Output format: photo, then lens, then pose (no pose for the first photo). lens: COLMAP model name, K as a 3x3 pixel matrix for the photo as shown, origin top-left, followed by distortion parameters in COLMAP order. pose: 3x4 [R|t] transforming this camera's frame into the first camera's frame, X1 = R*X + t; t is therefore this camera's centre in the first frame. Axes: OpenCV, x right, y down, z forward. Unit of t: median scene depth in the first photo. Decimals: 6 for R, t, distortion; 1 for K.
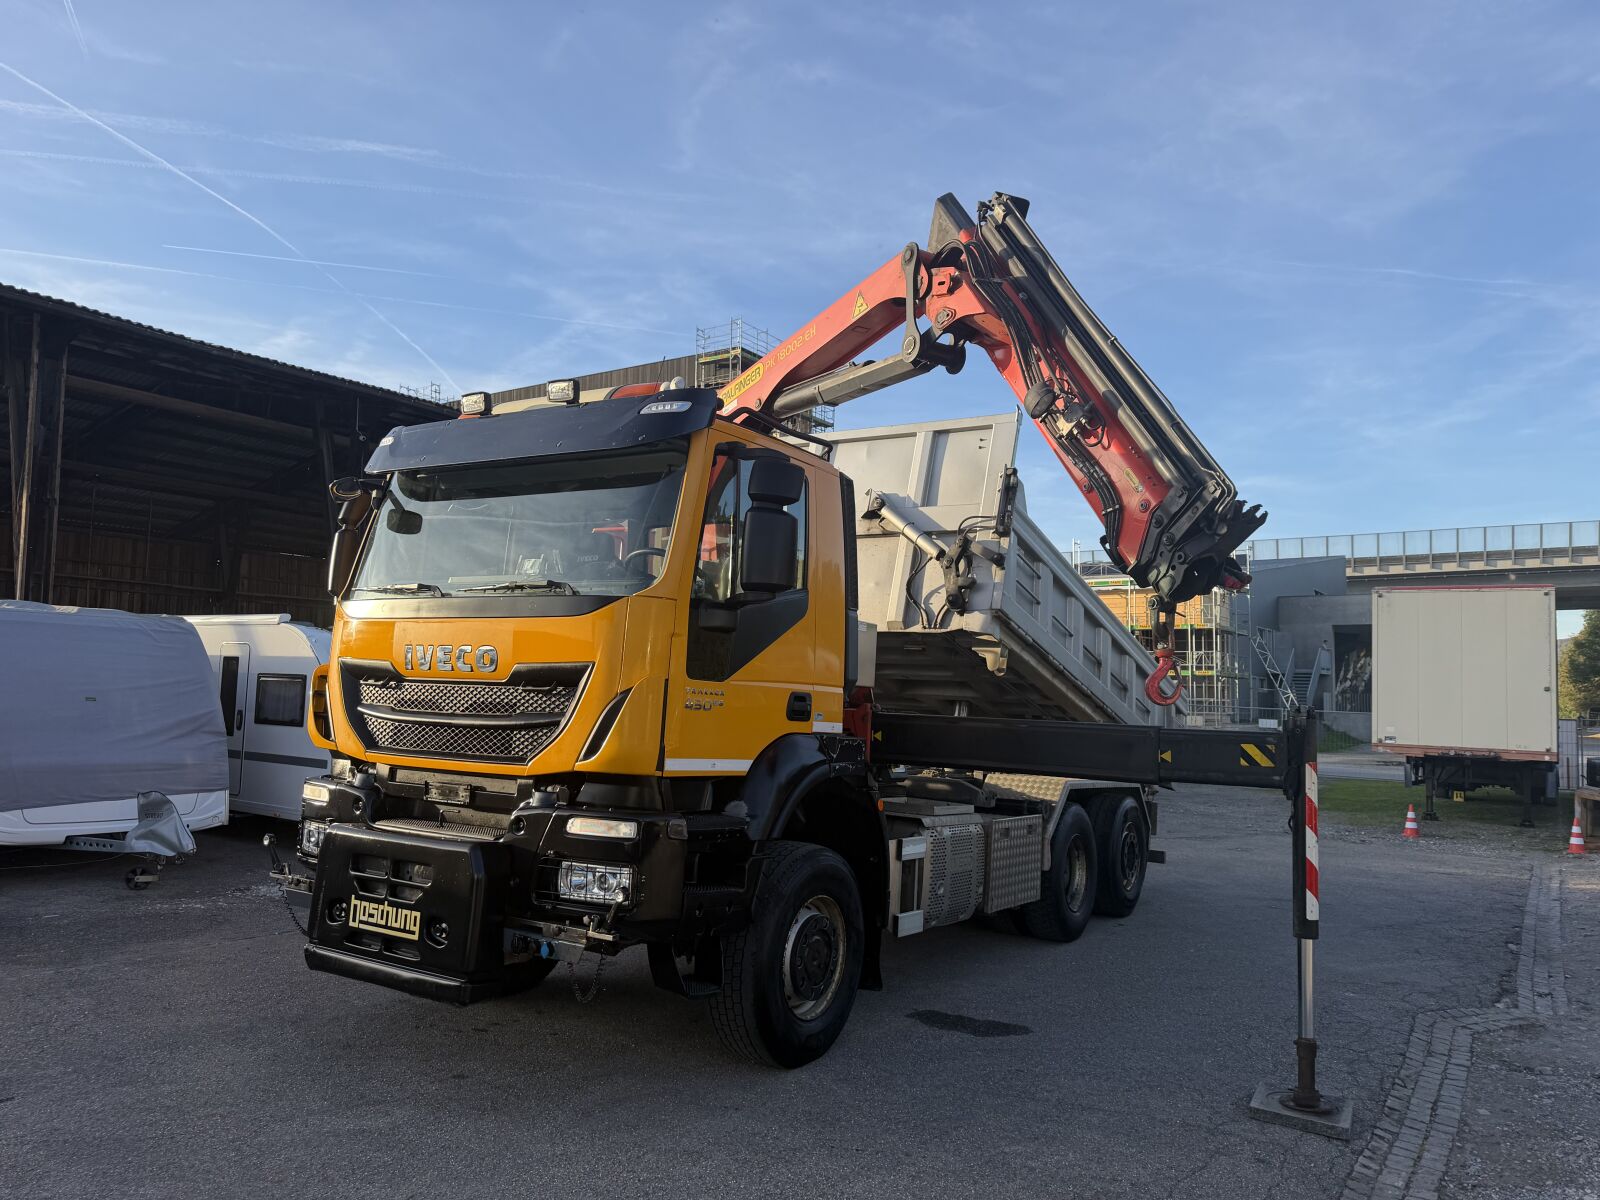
lens RADIAL K [[1136.2, 0, 804.3], [0, 1136.2, 597.1], [0, 0, 1]] dist [-0.000768, -0.006298]
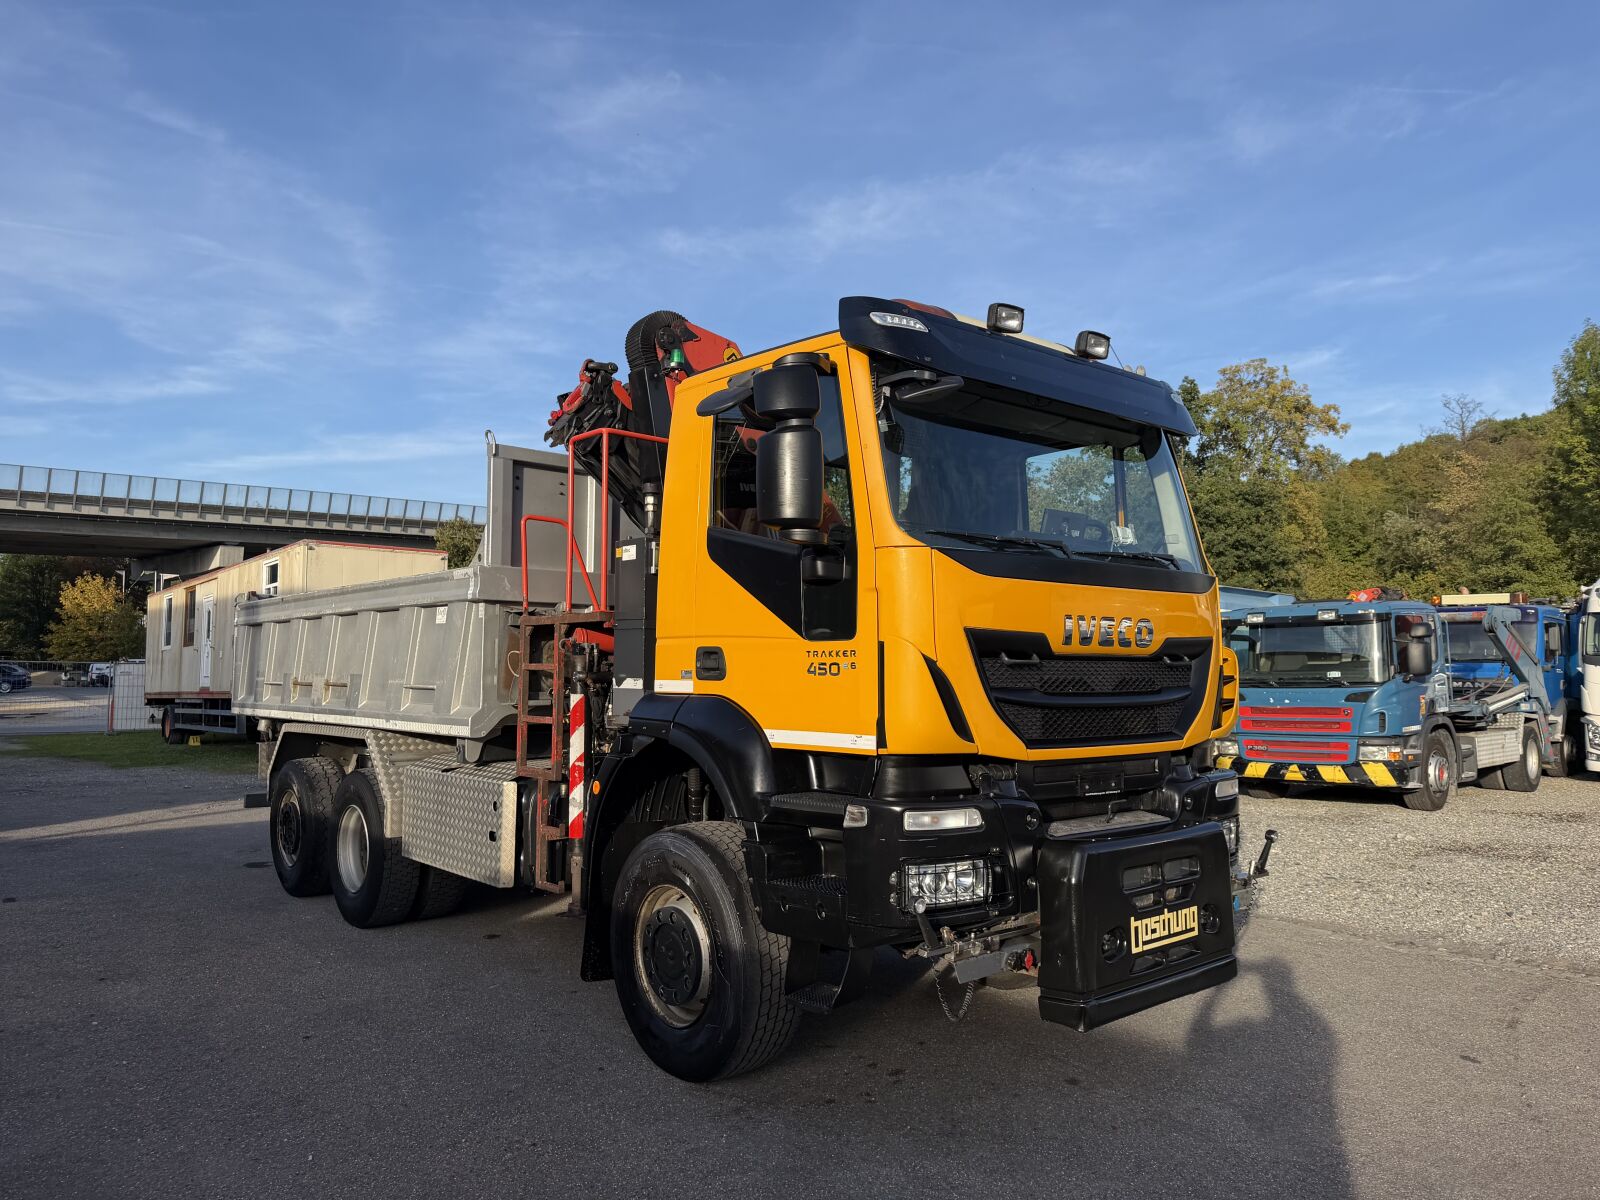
lens RADIAL K [[1136.2, 0, 804.3], [0, 1136.2, 597.1], [0, 0, 1]] dist [-0.000768, -0.006298]
pose [[0.292086, 0.026607, 0.956022, -1.290604], [-0.074363, 0.997219, -0.005034, 0.047489], [-0.953497, -0.069622, 0.293252, 1.007051]]
